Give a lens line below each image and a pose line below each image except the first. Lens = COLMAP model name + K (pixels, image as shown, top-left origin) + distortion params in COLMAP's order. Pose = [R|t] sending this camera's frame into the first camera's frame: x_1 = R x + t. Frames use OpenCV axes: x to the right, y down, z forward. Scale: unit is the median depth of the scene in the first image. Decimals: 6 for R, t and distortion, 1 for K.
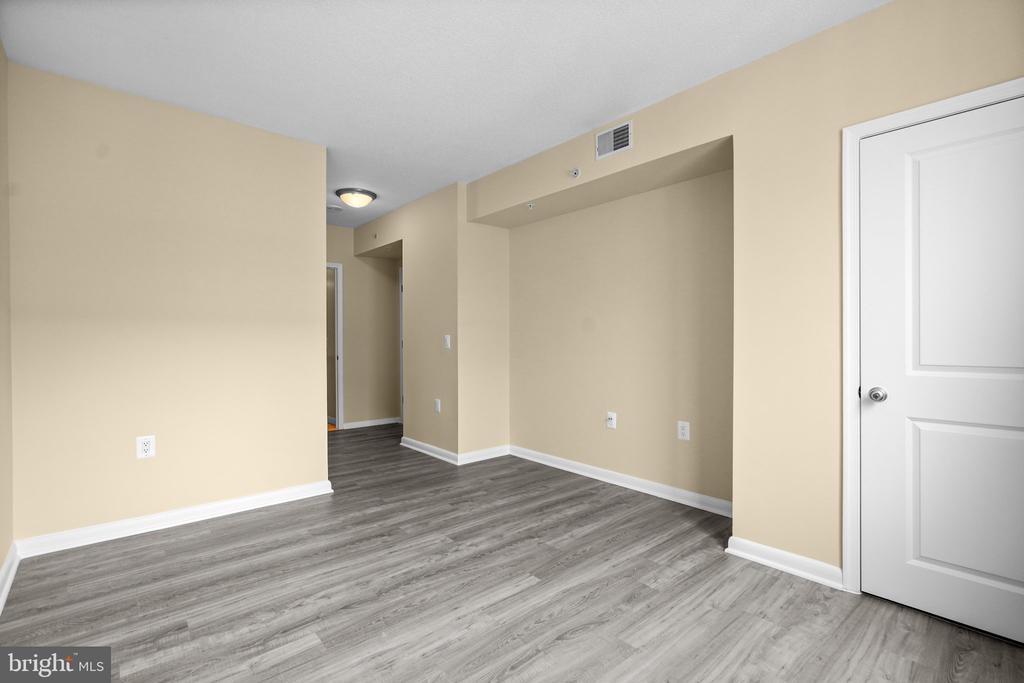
lens RADIAL K [[467.4, 0, 512.4], [0, 467.4, 346.9], [0, 0, 1]] dist [-0.002560, 0.000352]
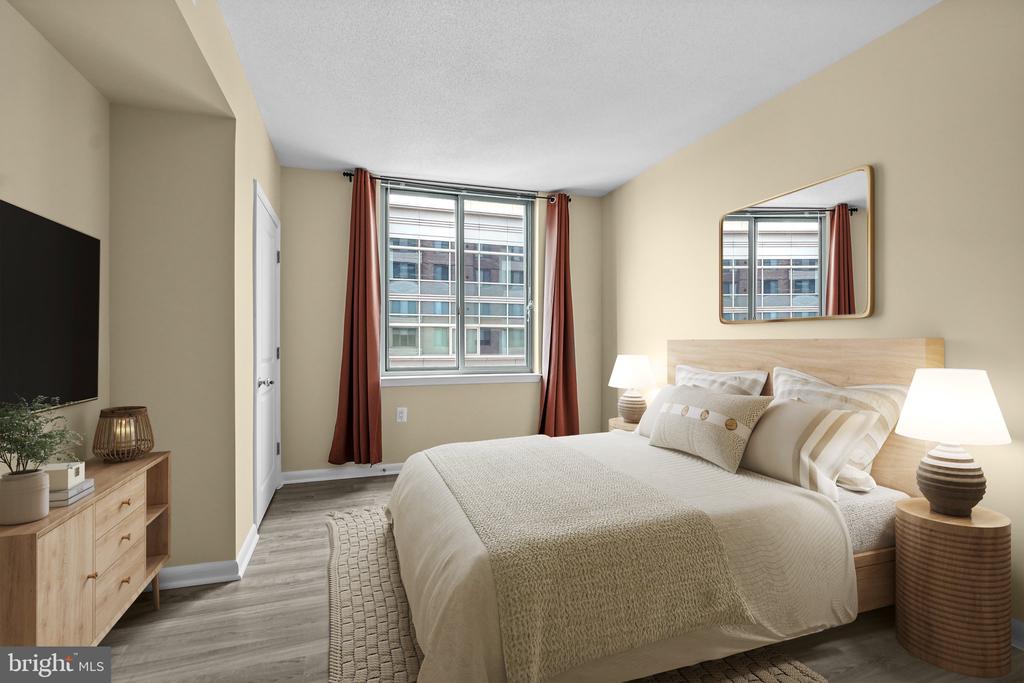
lens RADIAL K [[467.4, 0, 512.4], [0, 467.4, 346.9], [0, 0, 1]] dist [-0.002560, 0.000352]
pose [[-0.925809, 0.003949, 0.377971, -0.406413], [0.008450, 0.999912, 0.010250, -0.007859], [-0.377897, 0.012683, -0.925761, 1.822671]]
